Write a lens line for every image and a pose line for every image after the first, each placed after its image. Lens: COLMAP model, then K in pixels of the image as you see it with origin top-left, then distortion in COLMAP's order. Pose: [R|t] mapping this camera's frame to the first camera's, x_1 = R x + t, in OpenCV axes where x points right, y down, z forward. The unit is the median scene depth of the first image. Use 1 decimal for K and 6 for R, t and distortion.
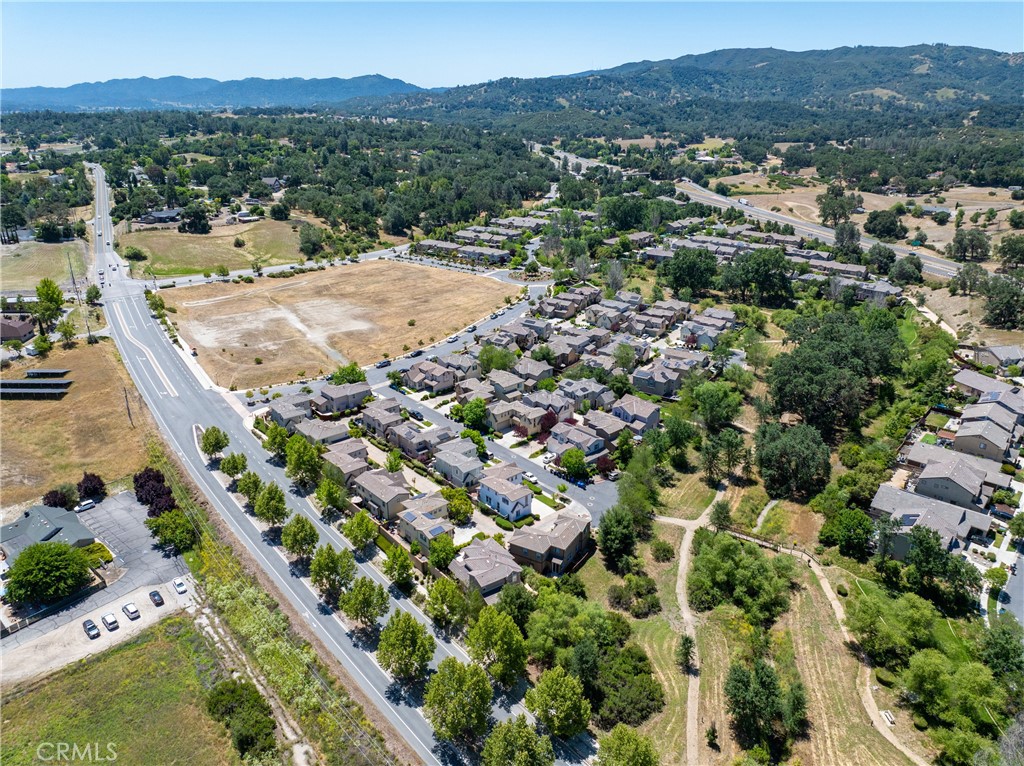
lens RADIAL K [[713.7, 0, 511.0], [0, 713.7, 380.0], [0, 0, 1]] dist [-0.050895, 0.020829]
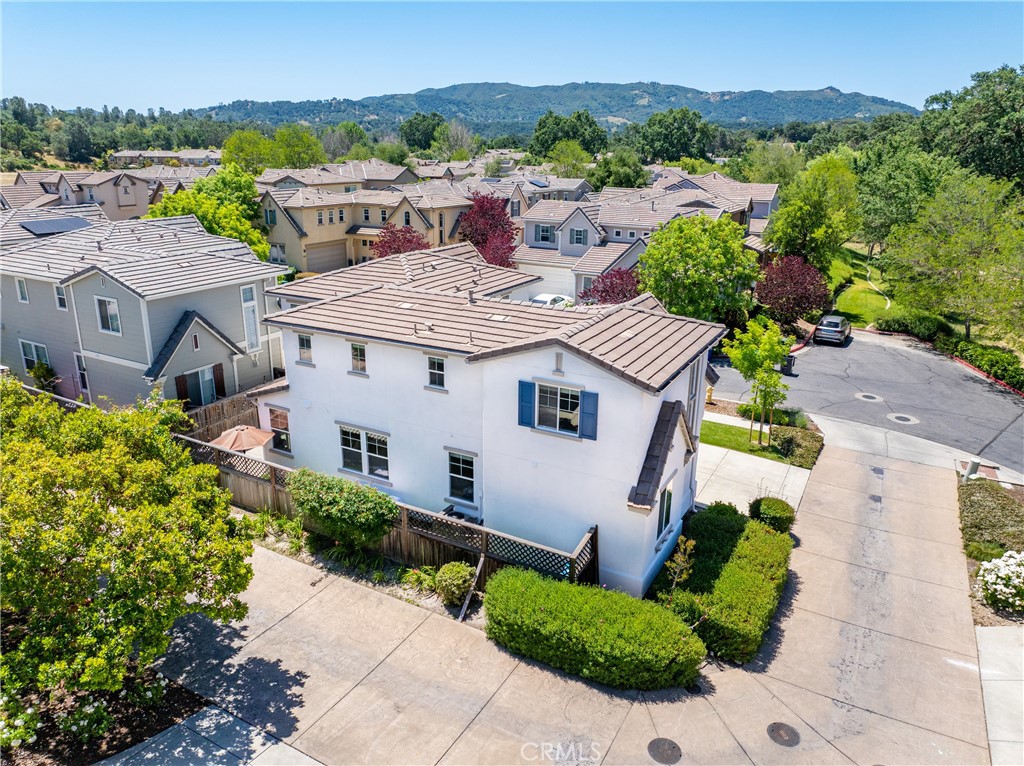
lens RADIAL K [[713.7, 0, 507.9], [0, 713.7, 382.7], [0, 0, 1]] dist [-0.050895, 0.020829]
pose [[0.943389, -0.090752, 0.319032, -0.042900], [0.108678, 0.993319, -0.038804, 0.150023], [-0.313379, 0.071279, 0.946949, 0.799640]]
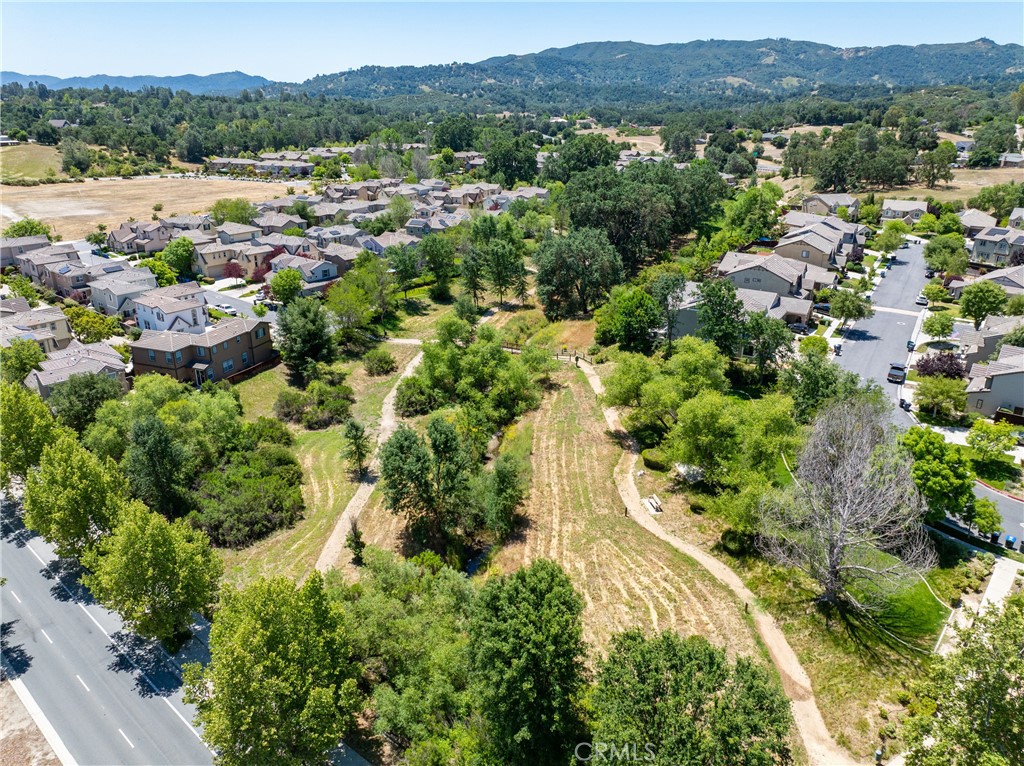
lens RADIAL K [[713.7, 0, 511.1], [0, 713.7, 382.7], [0, 0, 1]] dist [-0.050895, 0.020829]
pose [[0.986226, -0.057027, 0.155263, 0.195575], [0.057177, 0.998358, 0.003501, 0.223393], [-0.155207, 0.005424, 0.987867, 0.232625]]
